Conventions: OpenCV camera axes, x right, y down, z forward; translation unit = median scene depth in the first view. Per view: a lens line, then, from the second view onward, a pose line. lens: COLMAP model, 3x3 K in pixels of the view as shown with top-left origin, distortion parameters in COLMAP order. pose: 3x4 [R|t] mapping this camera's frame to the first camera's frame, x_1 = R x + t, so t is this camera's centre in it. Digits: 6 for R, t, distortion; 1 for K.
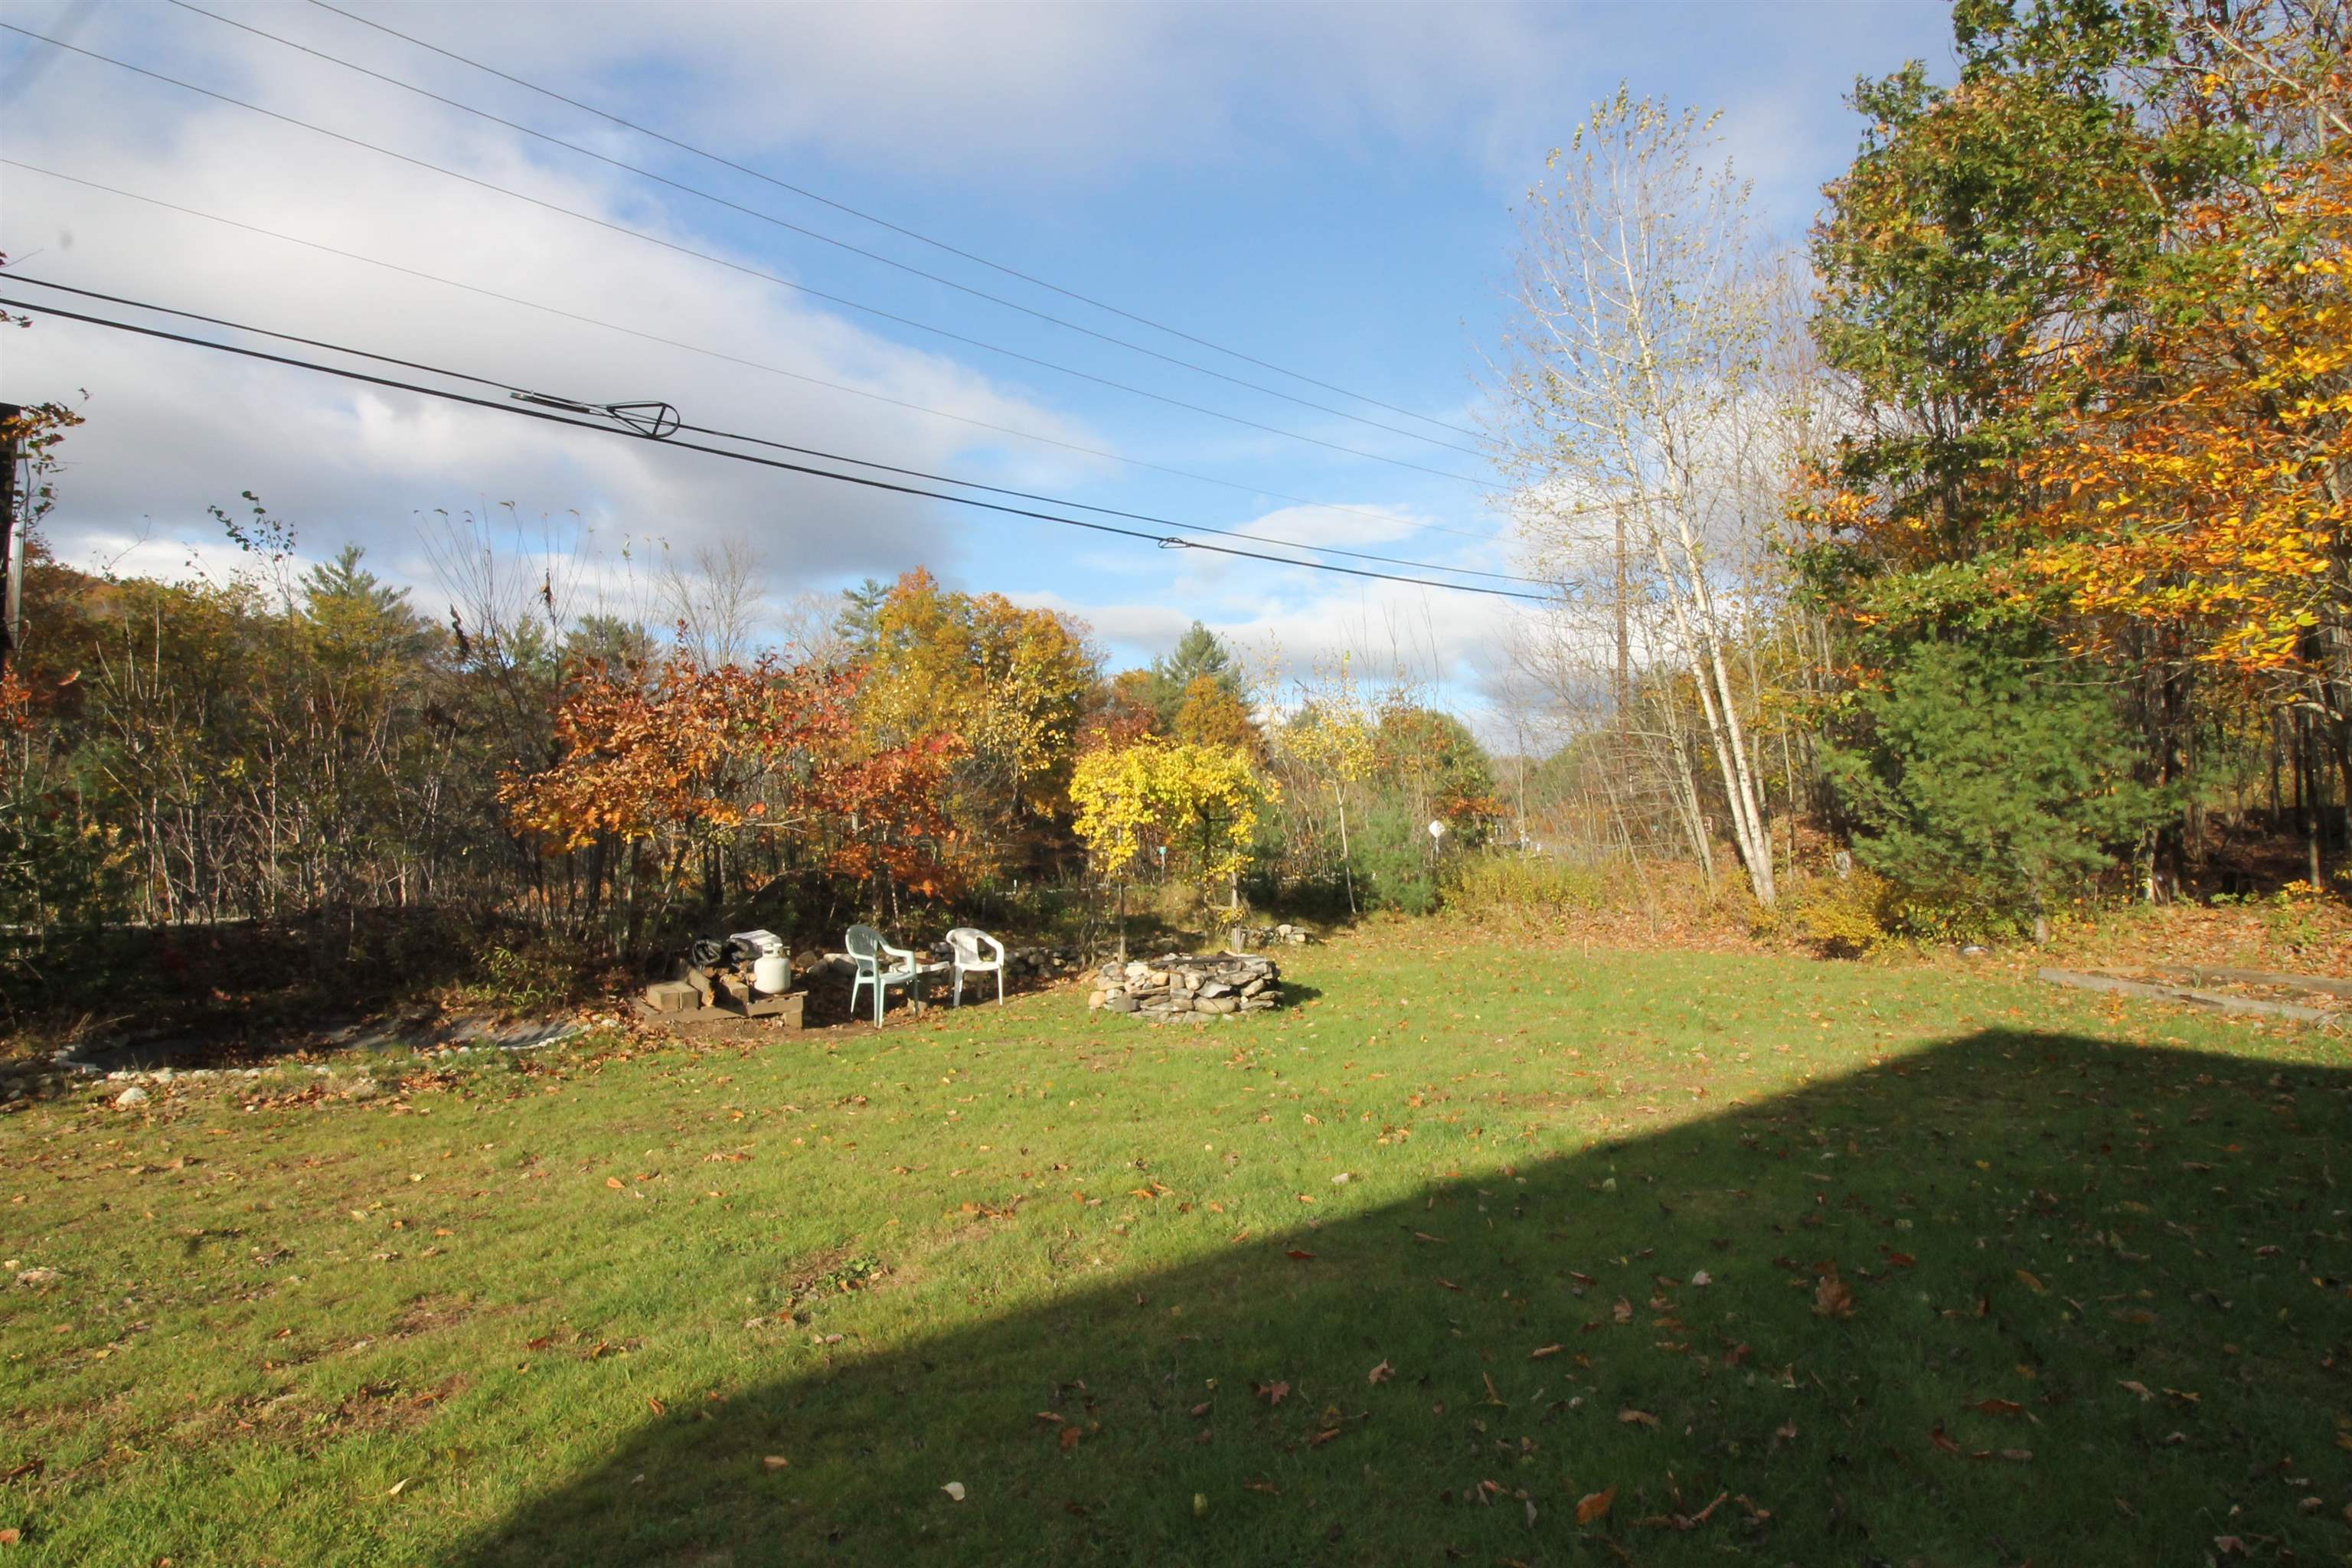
lens RADIAL K [[1225.1, 0, 1193.0], [0, 1225.1, 775.9], [0, 0, 1]] dist [-0.002352, -0.006376]
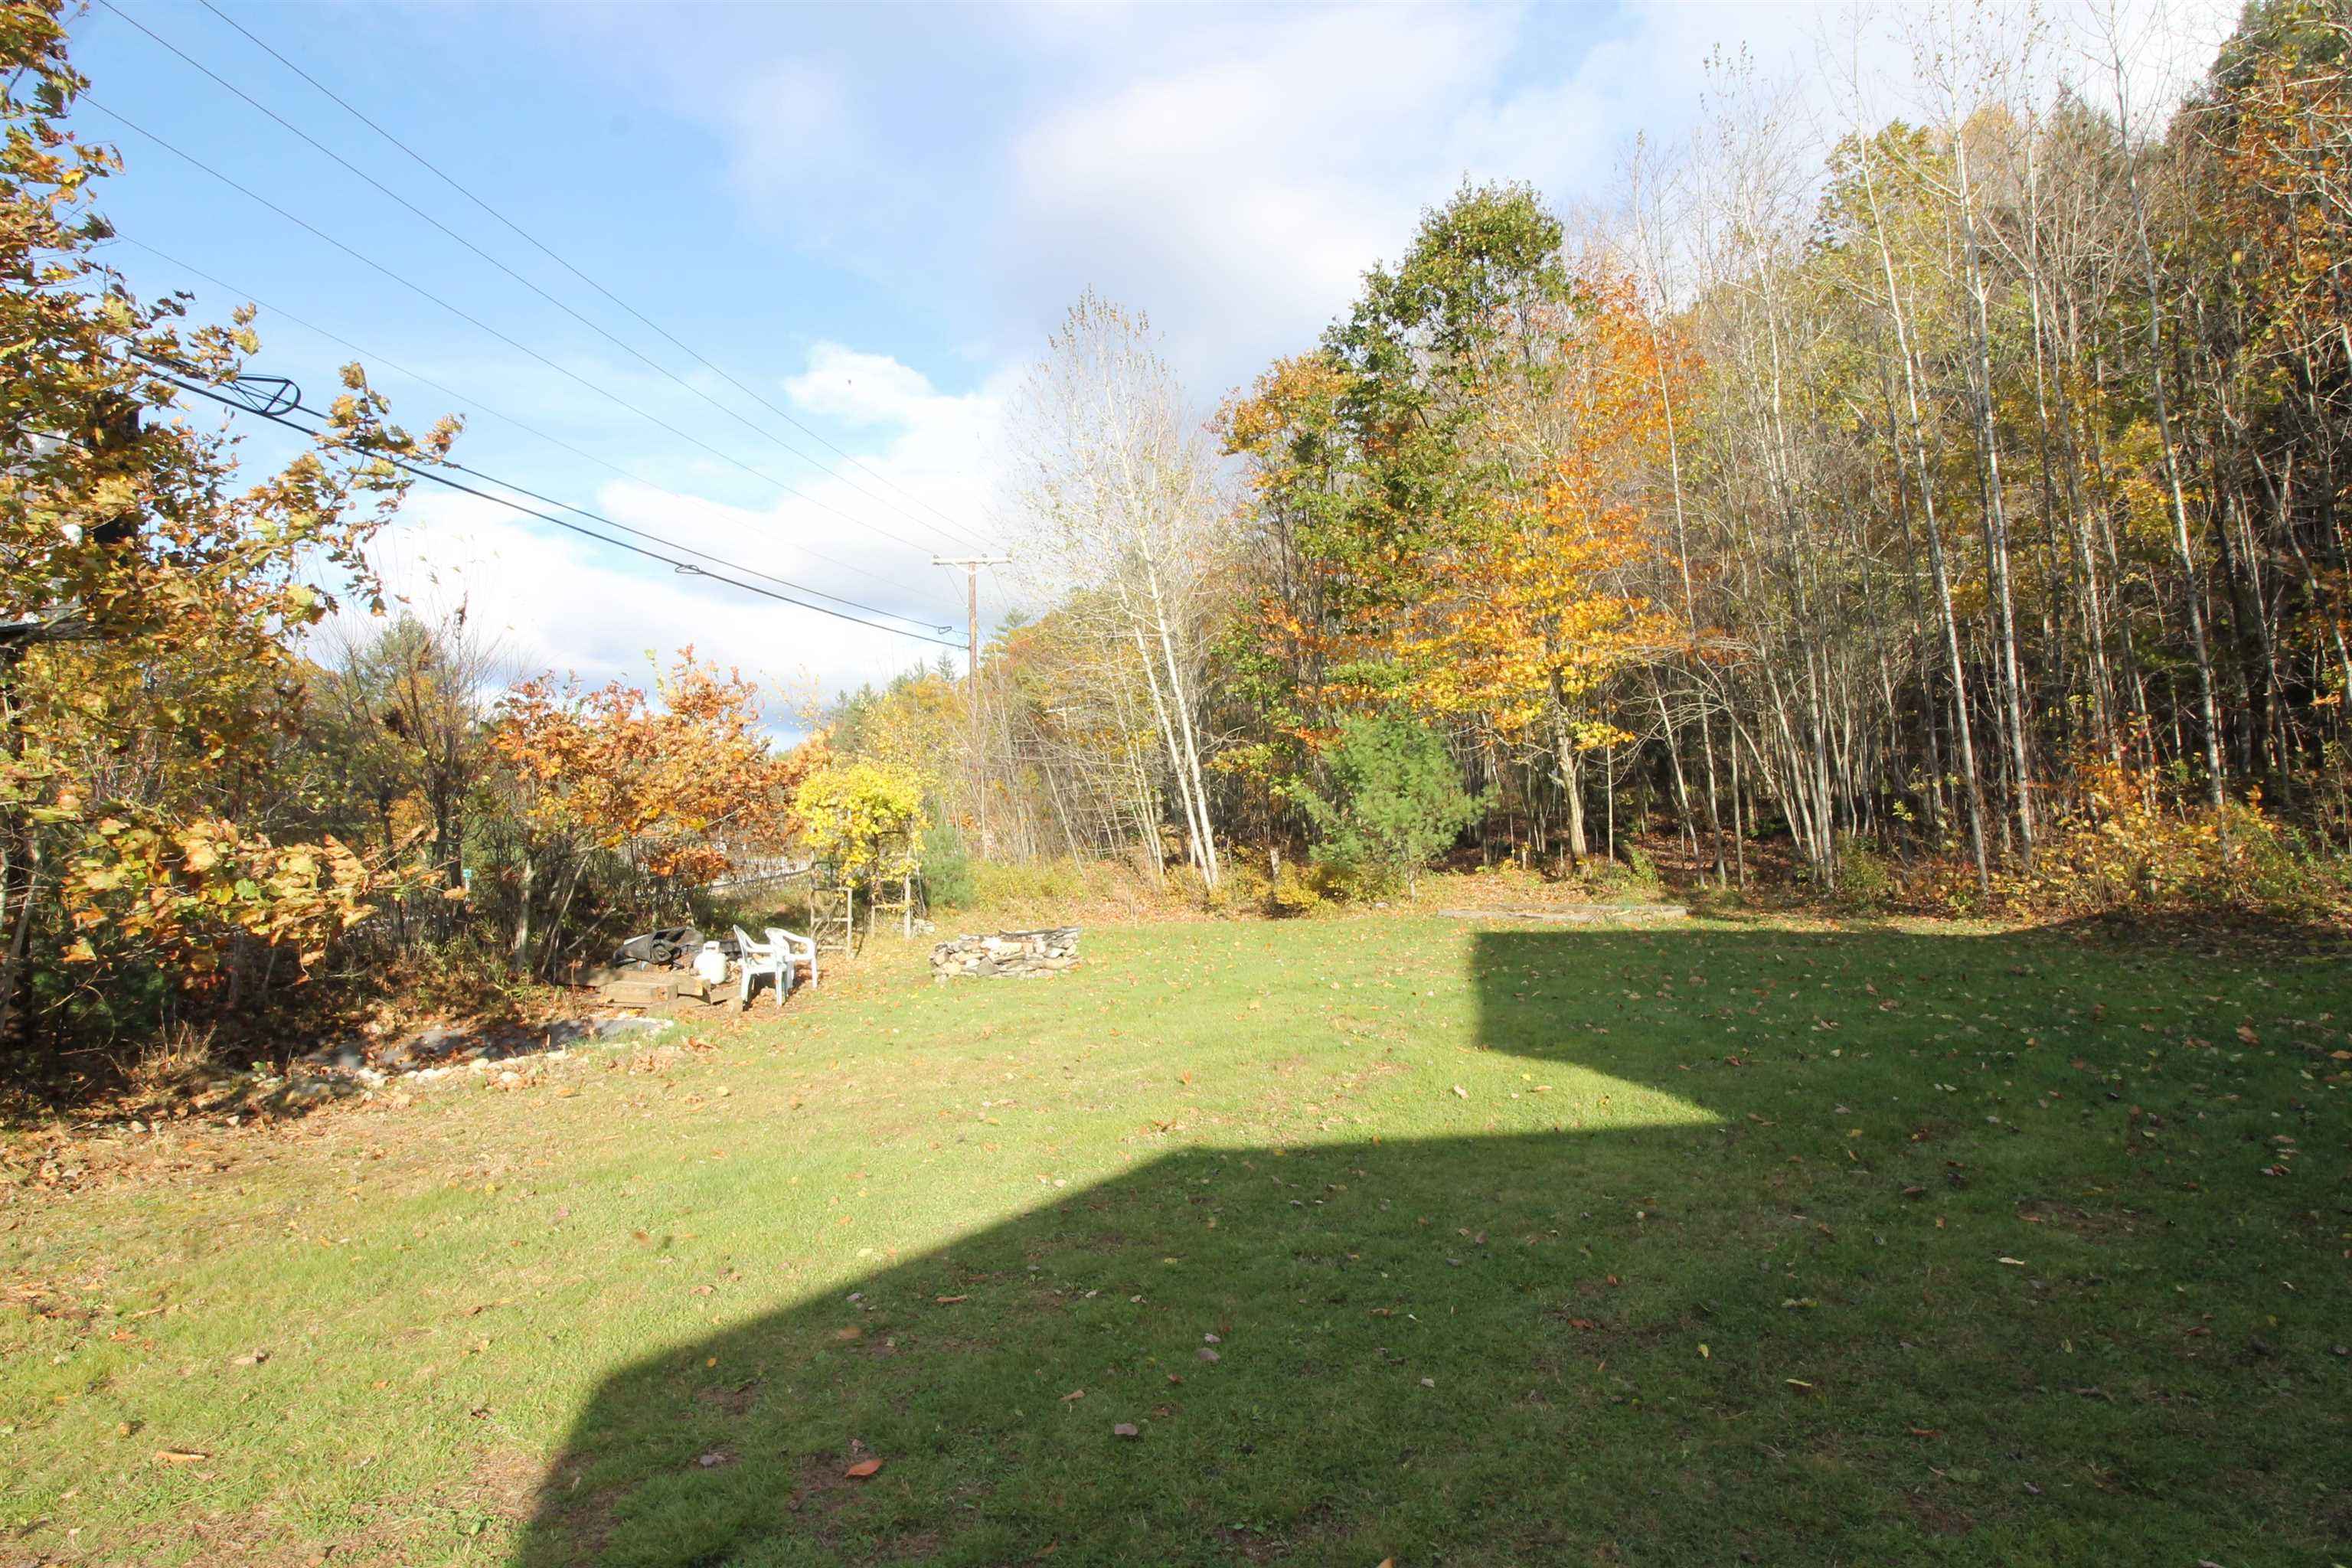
lens RADIAL K [[1225.1, 0, 1174.9], [0, 1225.1, 766.2], [0, 0, 1]] dist [-0.002352, -0.006376]
pose [[0.801461, 0.019138, 0.597740, -0.440072], [-0.006549, 0.999709, -0.023227, -0.001690], [-0.598011, 0.014701, 0.801353, -0.115619]]
